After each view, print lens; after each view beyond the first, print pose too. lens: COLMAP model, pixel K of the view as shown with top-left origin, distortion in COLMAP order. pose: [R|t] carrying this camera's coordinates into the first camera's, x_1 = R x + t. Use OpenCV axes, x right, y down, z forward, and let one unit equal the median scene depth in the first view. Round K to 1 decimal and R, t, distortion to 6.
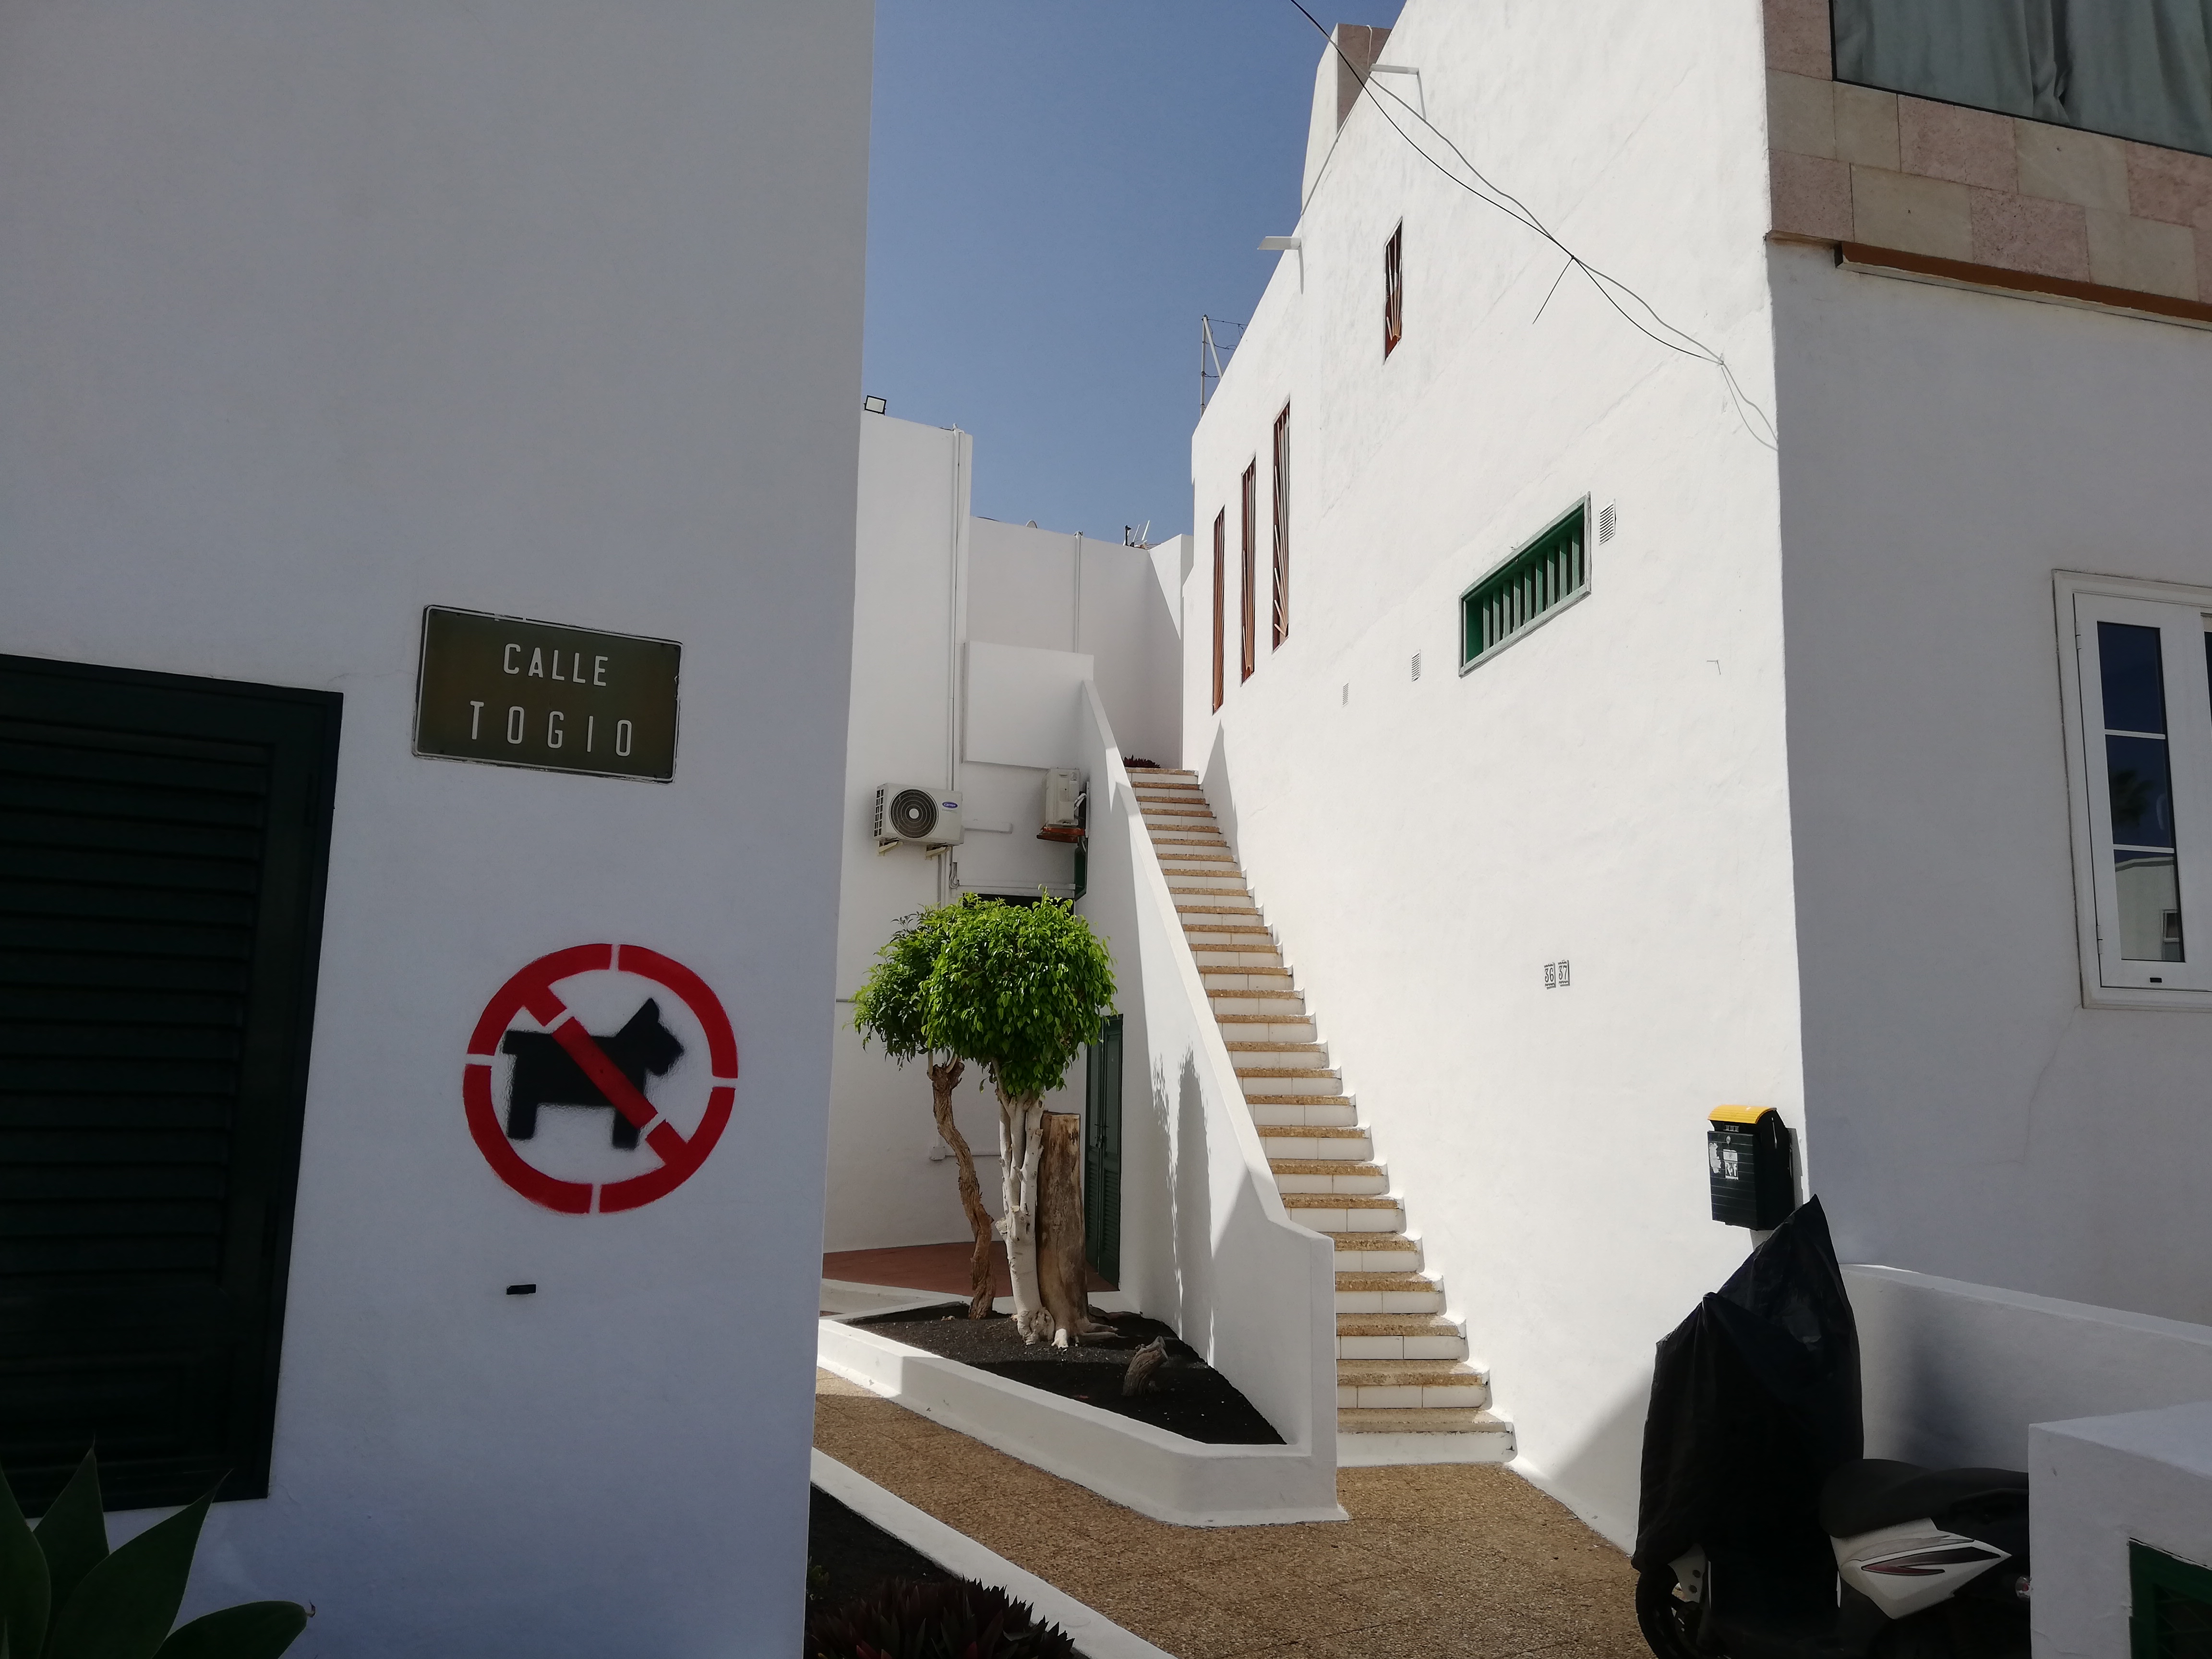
lens RADIAL K [[1662.8, 0, 1106.0], [0, 1662.8, 829.5], [0, 0, 1]] dist [0.081635, -0.133970]
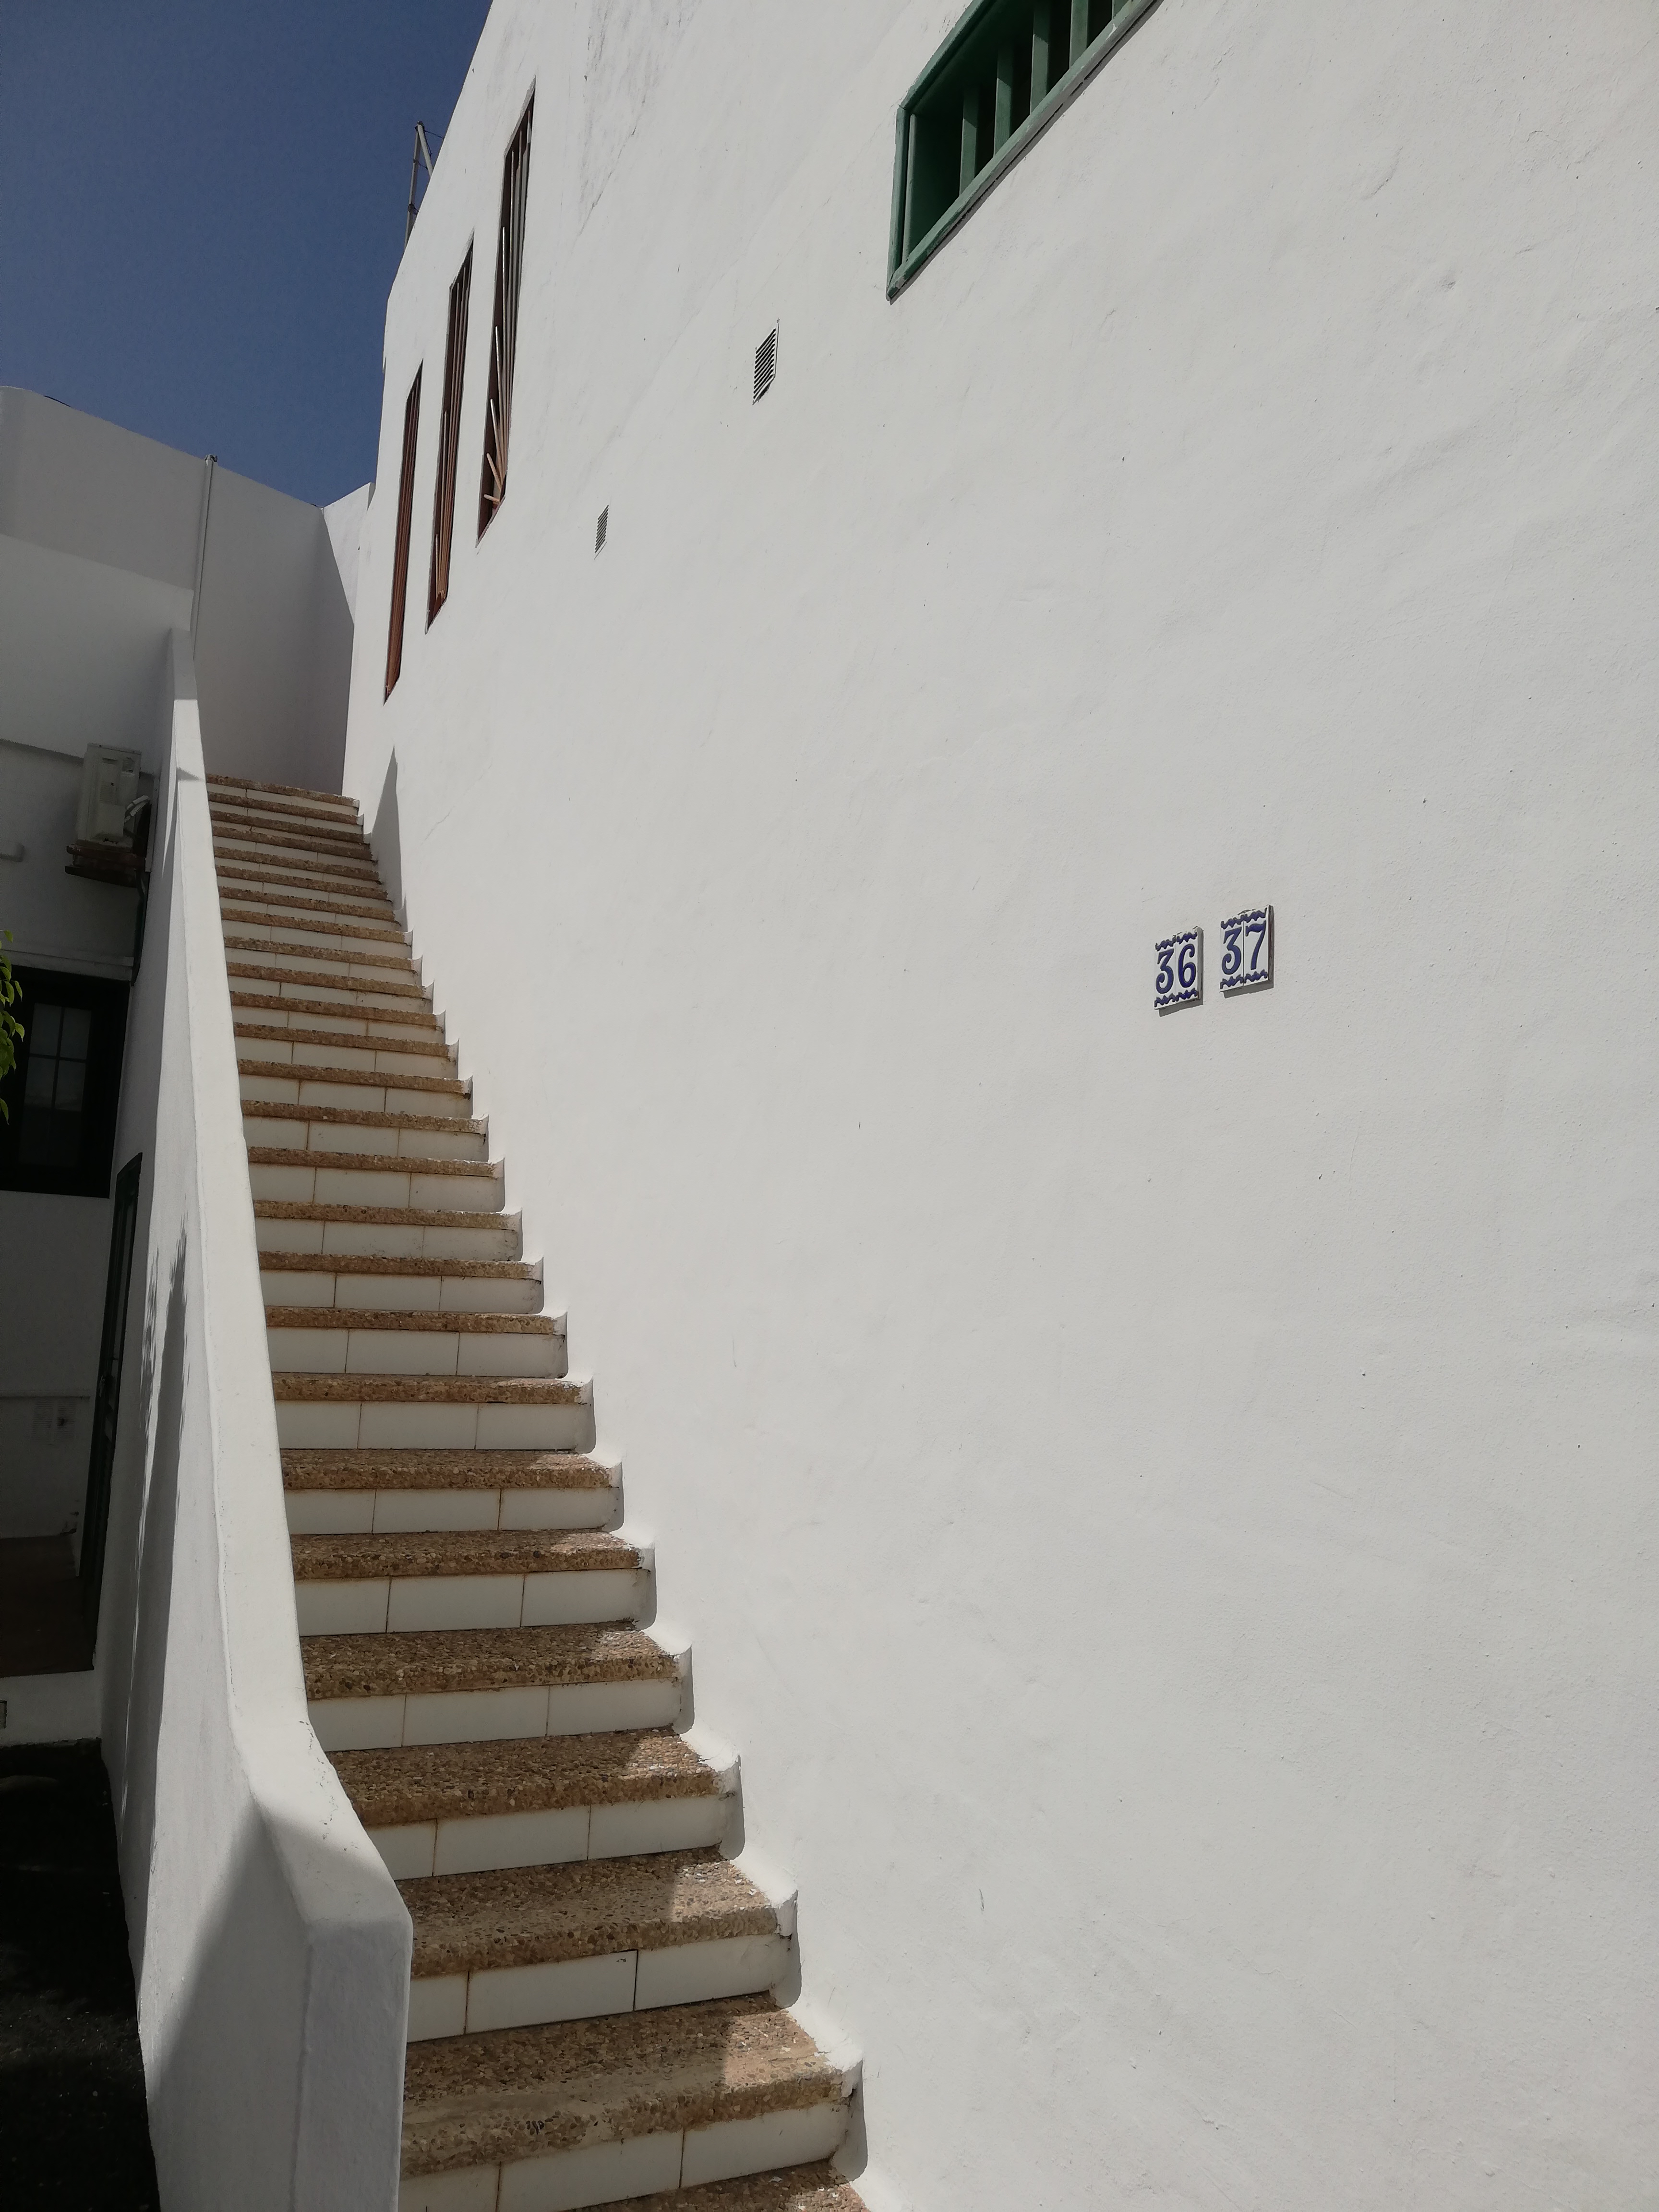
lens RADIAL K [[1662.8, 0, 857.1], [0, 1662.8, 1097.8], [0, 0, 1]] dist [0.081635, -0.133970]
pose [[0.951768, 0.062262, 0.300436, 0.073693], [-0.072236, 0.997141, 0.022194, 0.072957], [-0.298195, -0.042825, 0.953544, 0.473309]]
